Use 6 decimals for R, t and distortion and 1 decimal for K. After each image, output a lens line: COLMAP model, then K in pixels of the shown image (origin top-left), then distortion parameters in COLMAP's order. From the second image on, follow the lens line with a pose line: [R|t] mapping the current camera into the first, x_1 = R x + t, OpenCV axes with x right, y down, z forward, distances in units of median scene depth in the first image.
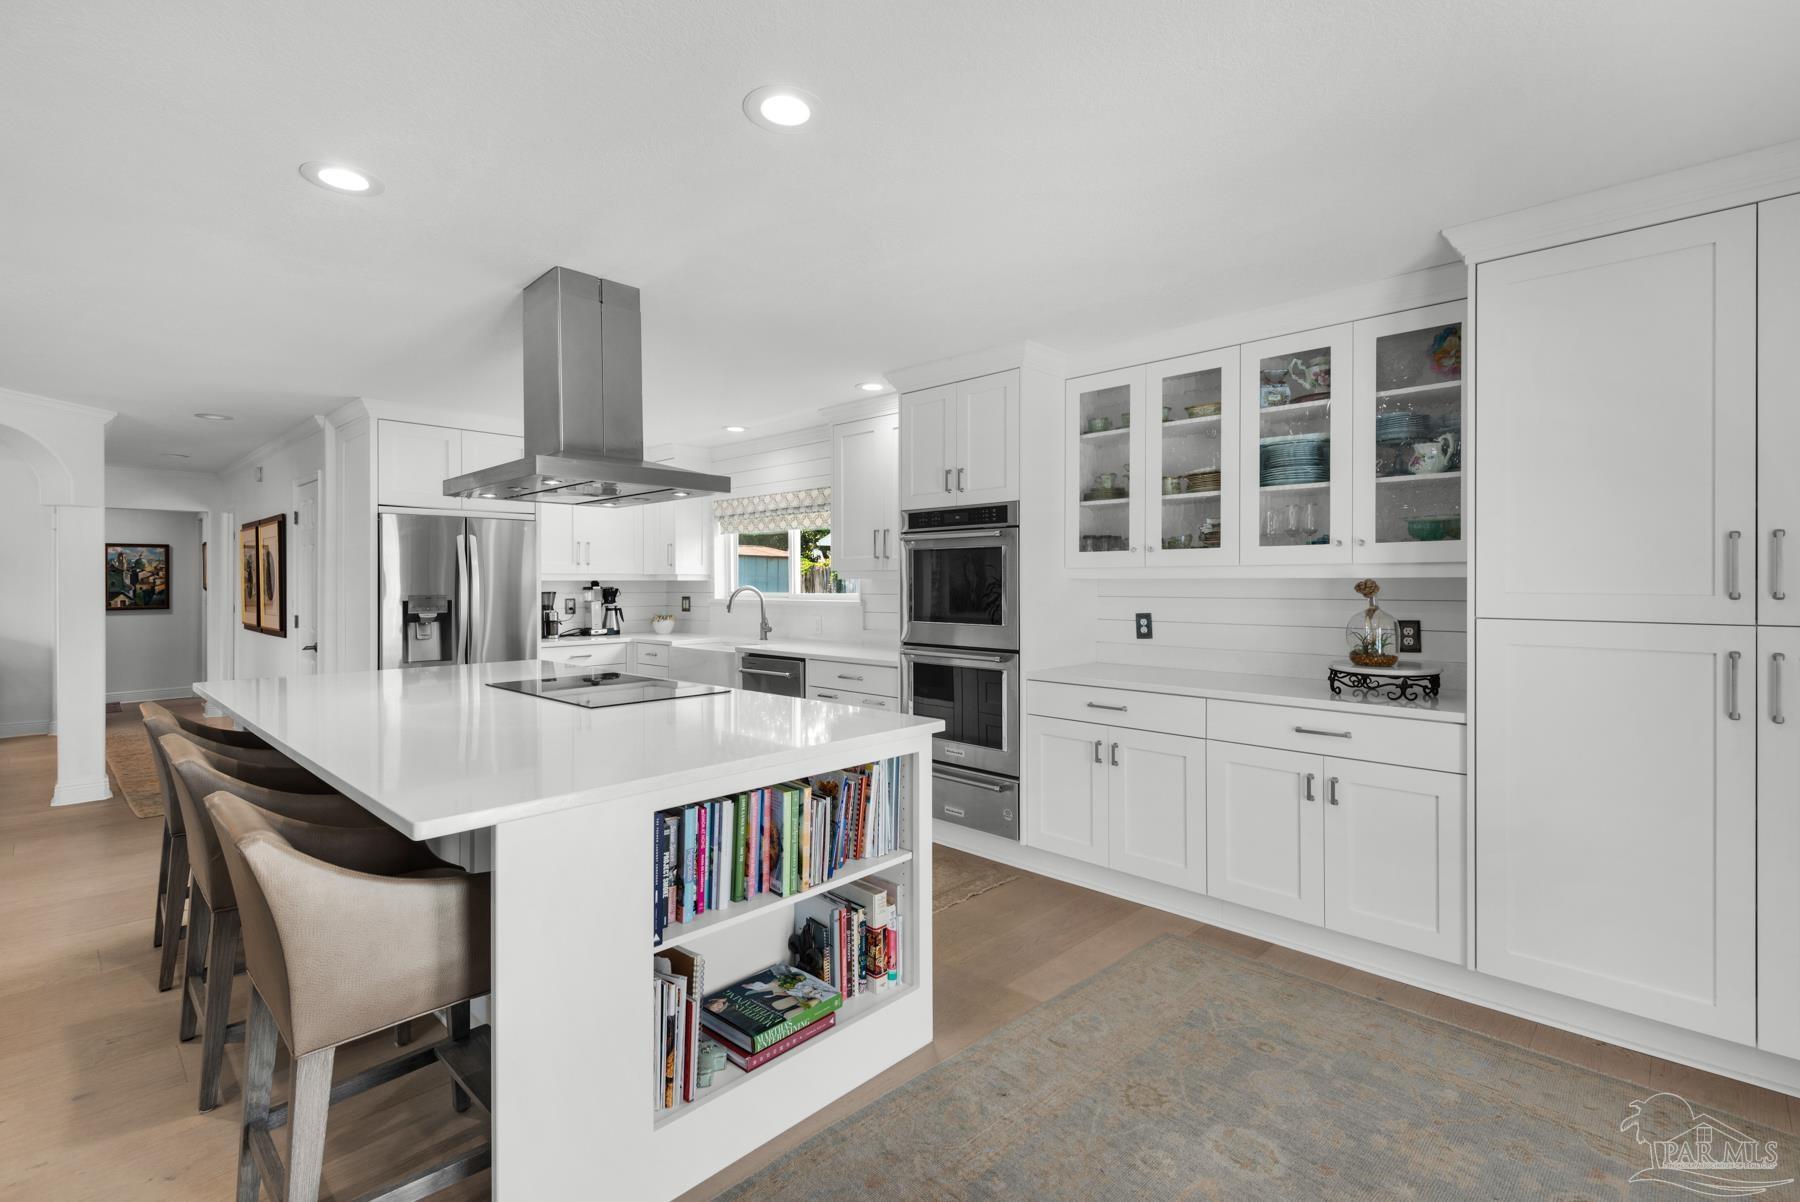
lens RADIAL K [[828.9, 0, 900.0], [0, 828.9, 594.6], [0, 0, 1]] dist [-0.002682, -0.000313]
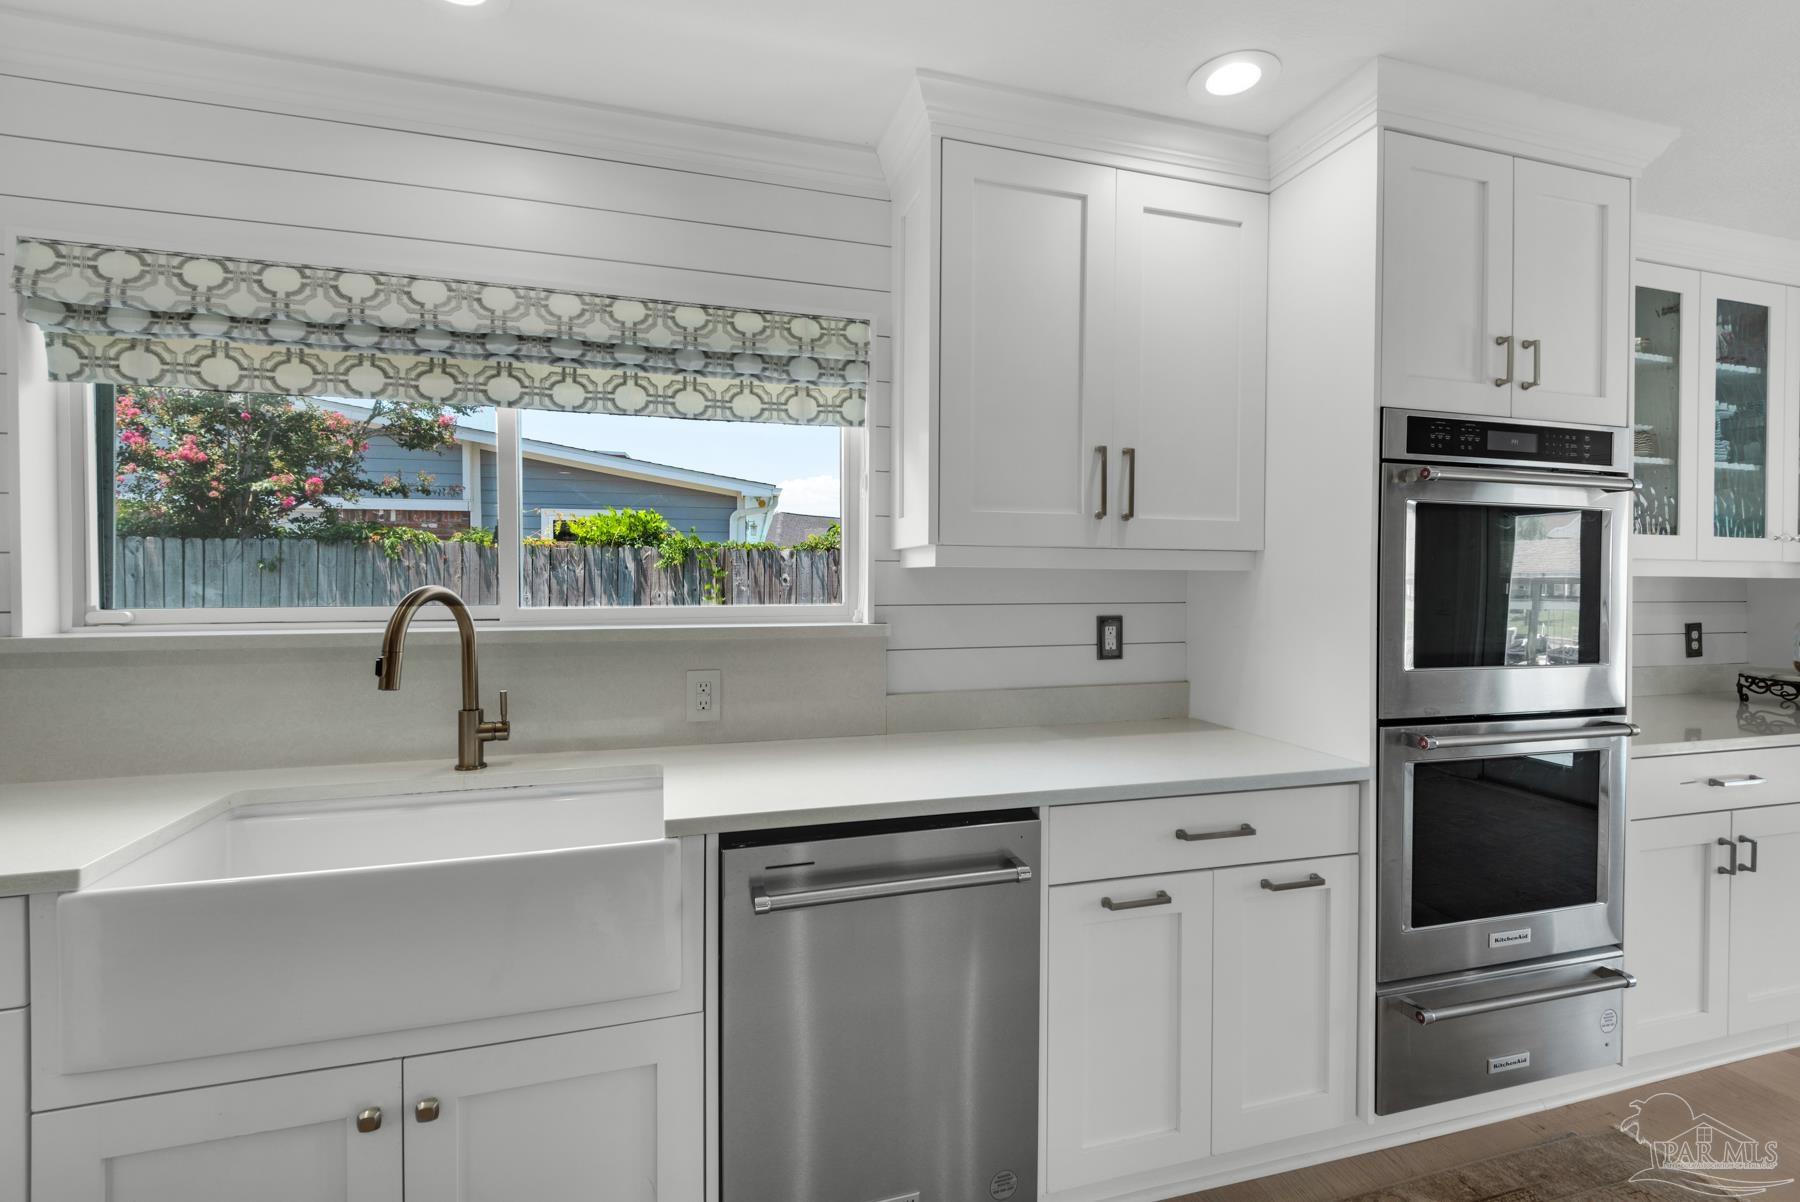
lens RADIAL K [[828.9, 0, 901.8], [0, 828.9, 601.1], [0, 0, 1]] dist [-0.002682, -0.000313]
pose [[0.450604, -0.018052, 0.892542, -0.337860], [0.008269, 0.999837, 0.016047, -0.006528], [-0.892686, 0.000150, 0.450680, 0.683495]]
